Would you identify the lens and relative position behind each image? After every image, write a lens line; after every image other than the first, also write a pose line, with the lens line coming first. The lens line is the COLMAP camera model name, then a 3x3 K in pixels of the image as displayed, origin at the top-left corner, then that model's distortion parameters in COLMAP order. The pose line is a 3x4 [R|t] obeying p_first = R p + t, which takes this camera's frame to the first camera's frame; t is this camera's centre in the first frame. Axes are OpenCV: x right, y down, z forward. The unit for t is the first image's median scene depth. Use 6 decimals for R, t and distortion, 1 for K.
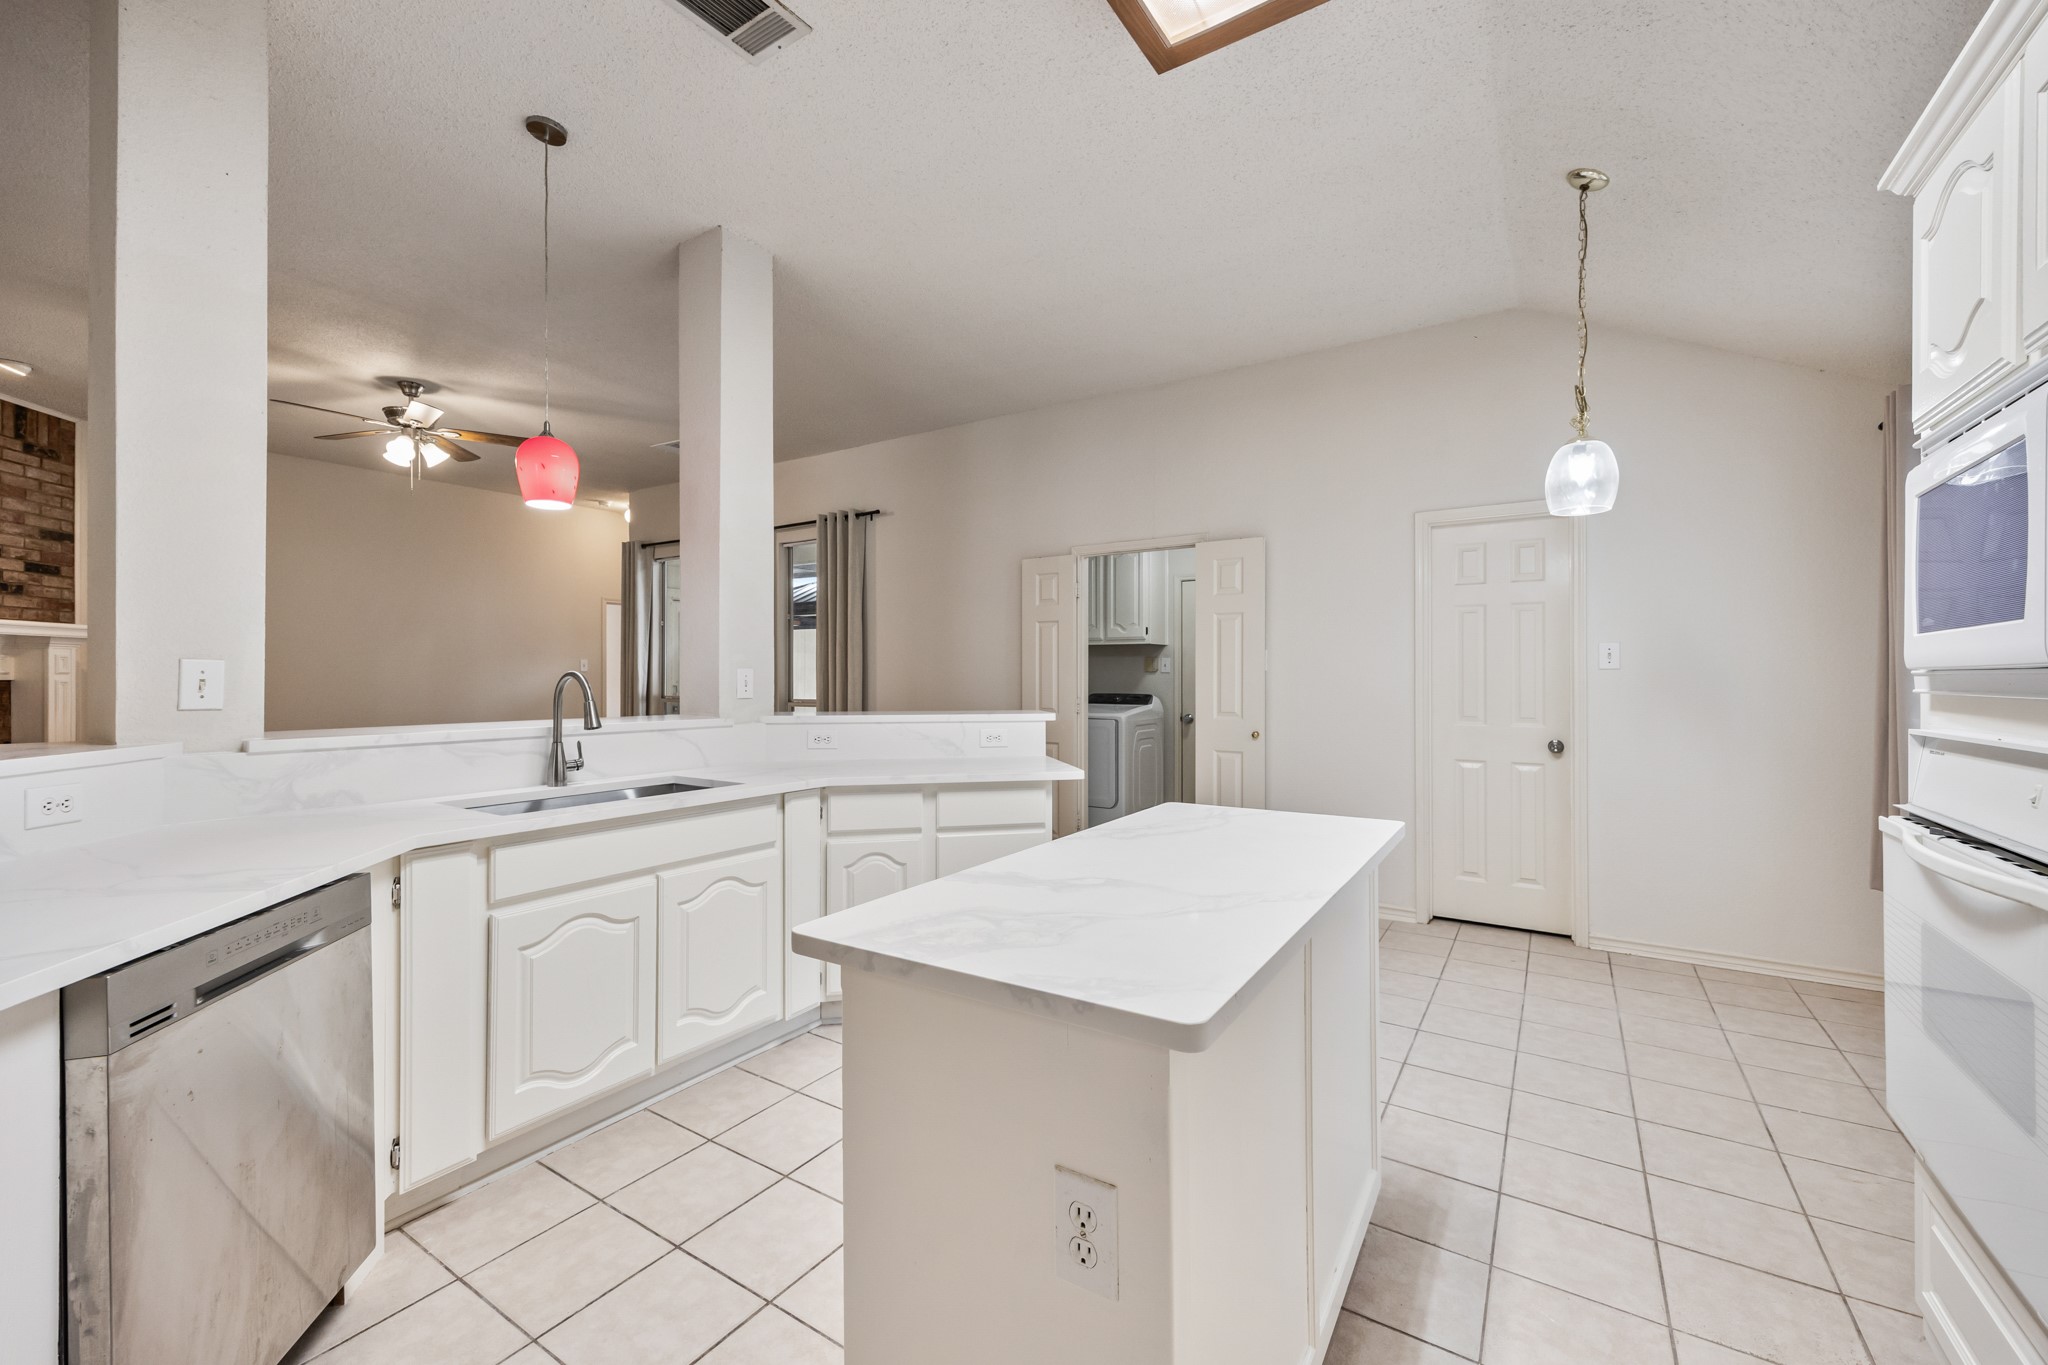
lens RADIAL K [[811.8, 0, 1059.0], [0, 811.8, 675.7], [0, 0, 1]] dist [-0.011324, -0.000524]
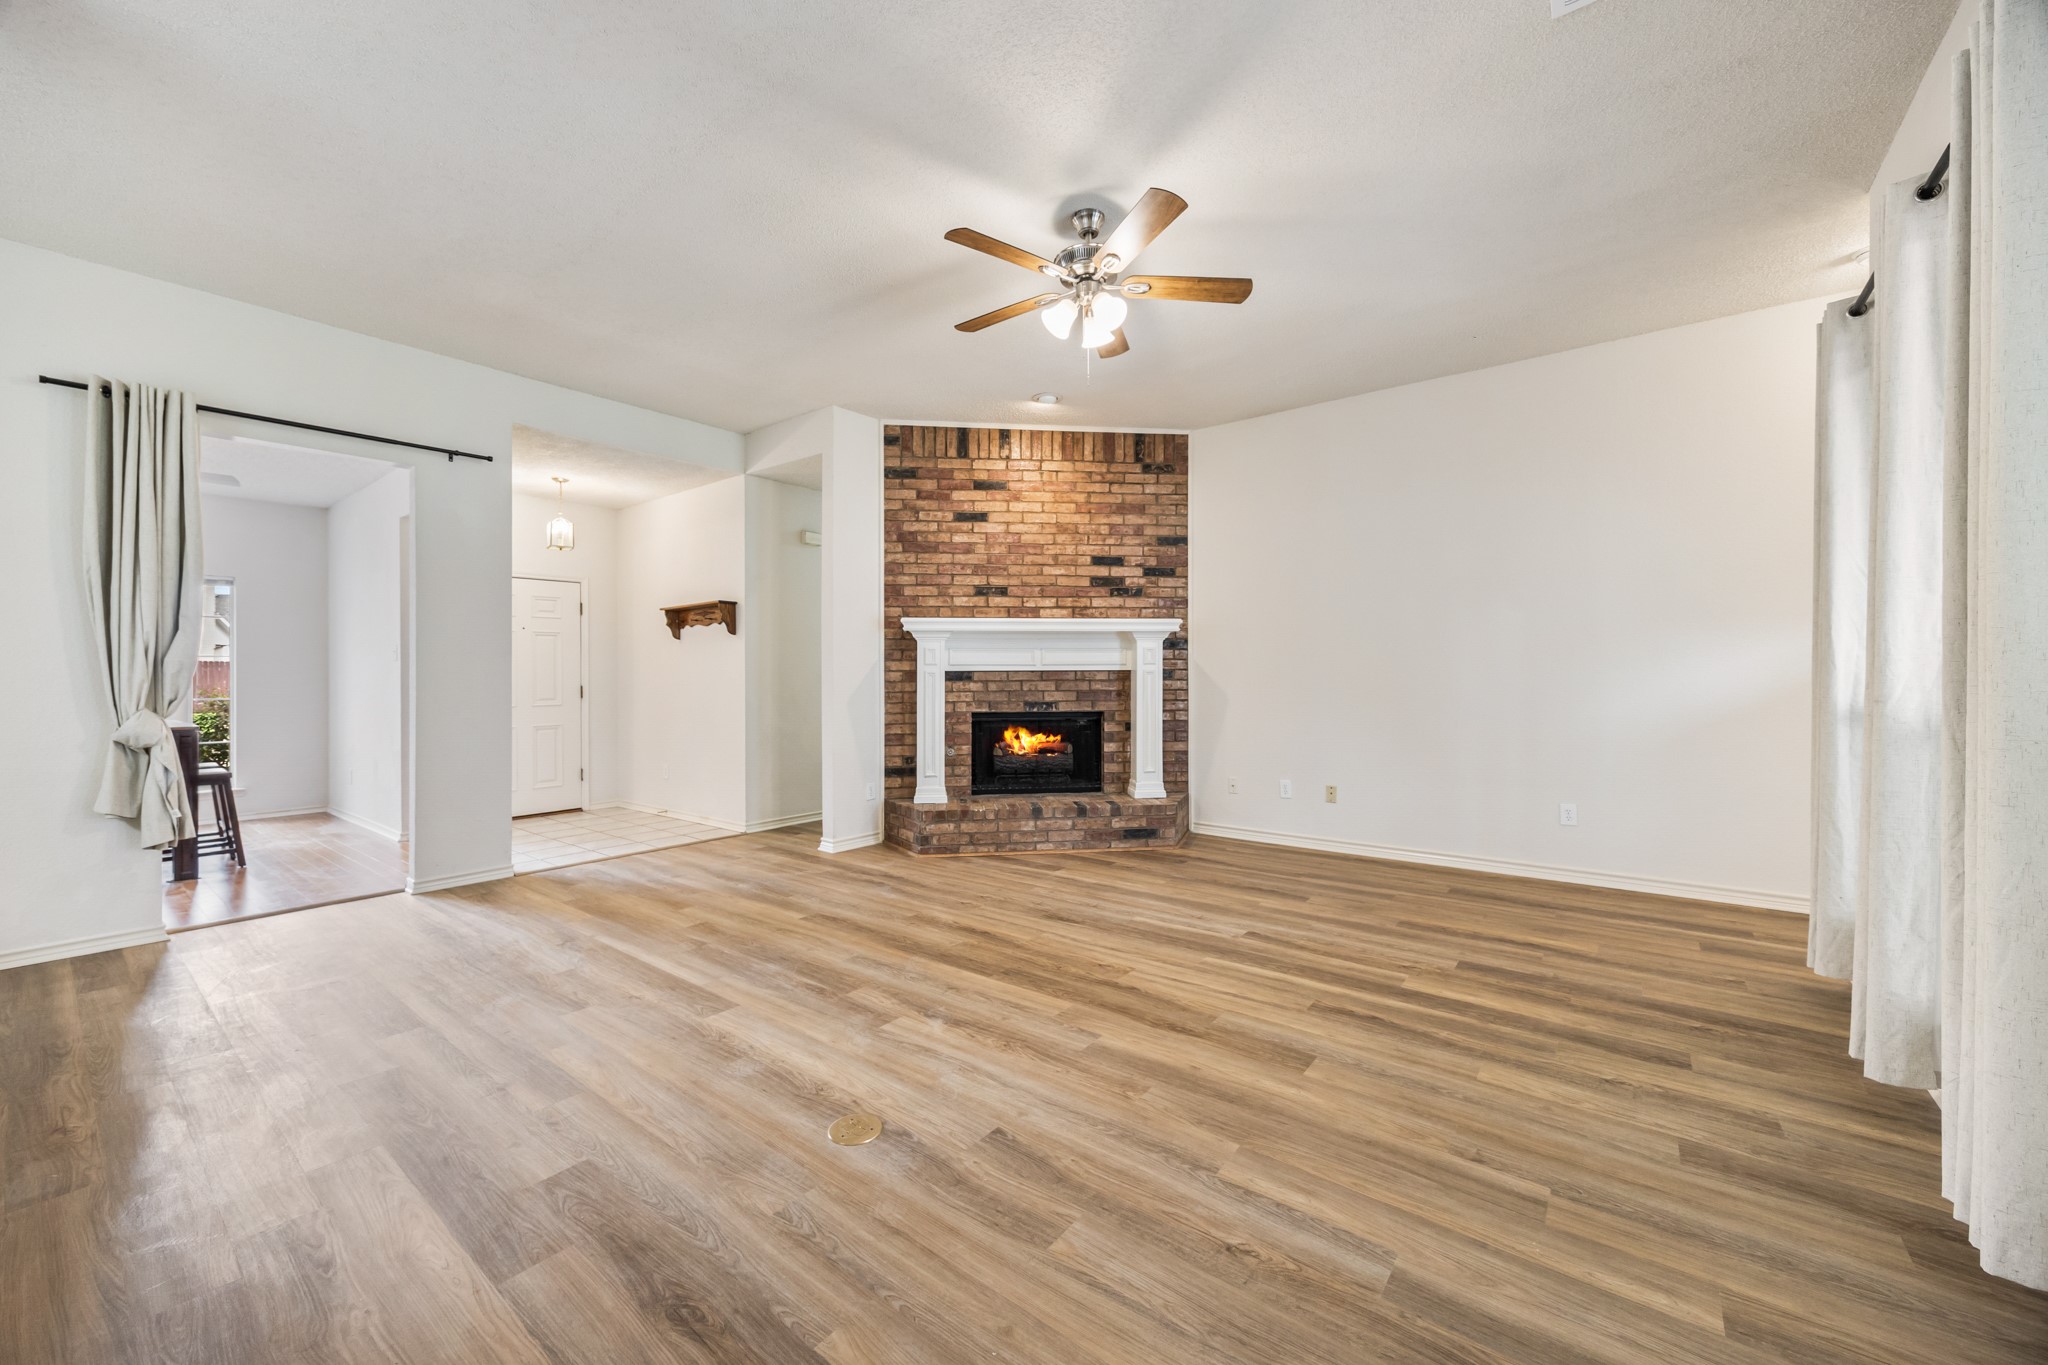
lens RADIAL K [[783.3, 0, 1024.3], [0, 783.3, 668.5], [0, 0, 1]] dist [-0.007026, 0.000407]
pose [[-0.113082, -0.005995, -0.993568, -0.155681], [0.005236, 0.999964, -0.006630, 0.008734], [0.993572, -0.005952, -0.113047, 0.938642]]
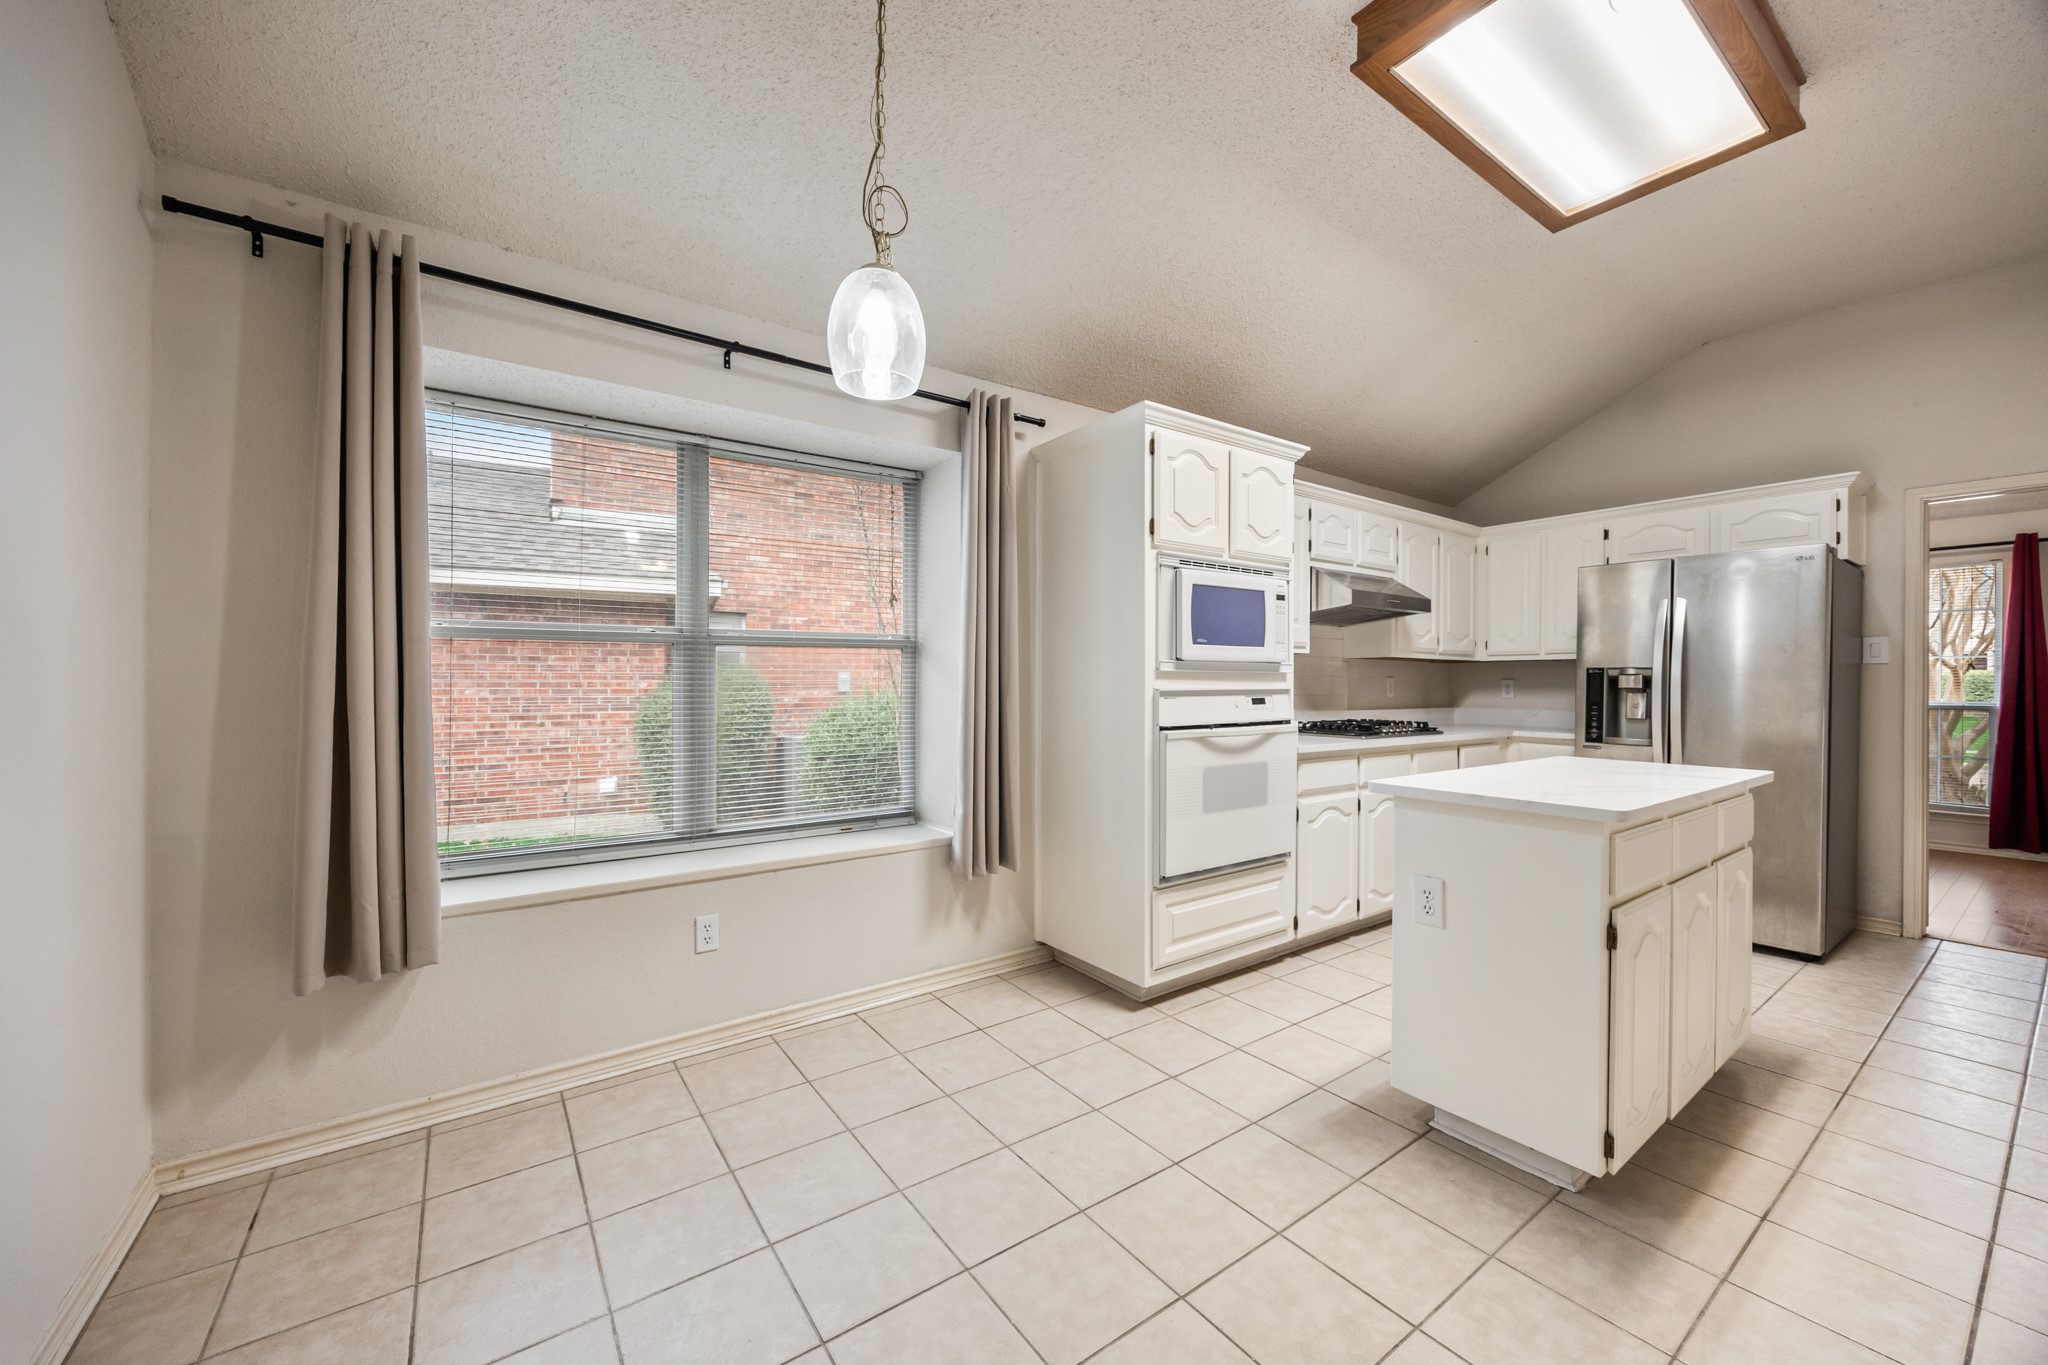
lens RADIAL K [[783.3, 0, 1047.8], [0, 783.3, 682.4], [0, 0, 1]] dist [-0.007026, 0.000407]
pose [[-0.928036, -0.004028, 0.372469, 0.152496], [-0.004037, 0.999992, 0.000755, 0.013506], [-0.372469, -0.000802, -0.928044, 0.773730]]
